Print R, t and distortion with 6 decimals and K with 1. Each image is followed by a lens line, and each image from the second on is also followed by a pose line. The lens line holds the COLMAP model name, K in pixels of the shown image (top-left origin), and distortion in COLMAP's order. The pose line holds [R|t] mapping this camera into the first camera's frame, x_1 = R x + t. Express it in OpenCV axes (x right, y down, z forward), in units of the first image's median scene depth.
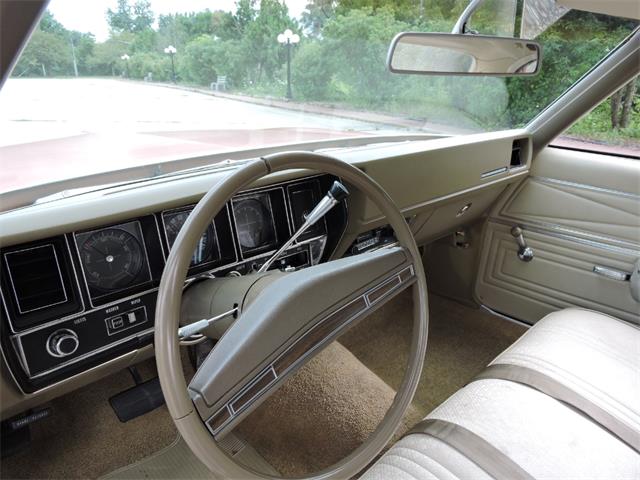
lens RADIAL K [[456.2, 0, 320.7], [0, 456.2, 240.7], [0, 0, 1]] dist [-0.003036, -0.002207]
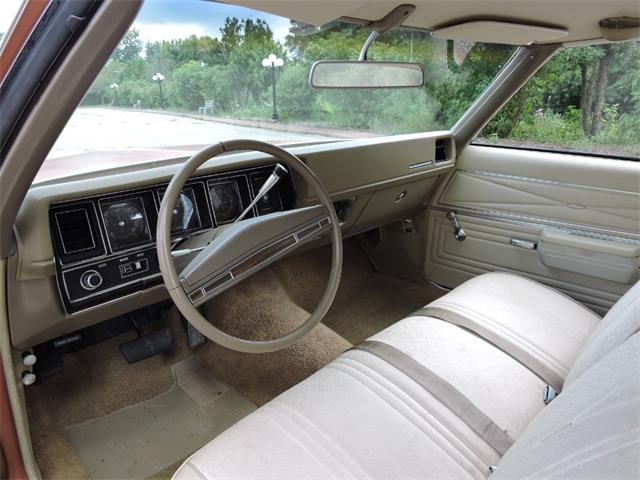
lens RADIAL K [[456.2, 0, 319.1], [0, 456.2, 241.1], [0, 0, 1]] dist [-0.003036, -0.002207]
pose [[0.999177, -0.038497, 0.012793, 0.067988], [0.038986, 0.998420, -0.040458, 0.088865], [-0.011215, 0.040923, 0.999099, -0.218054]]
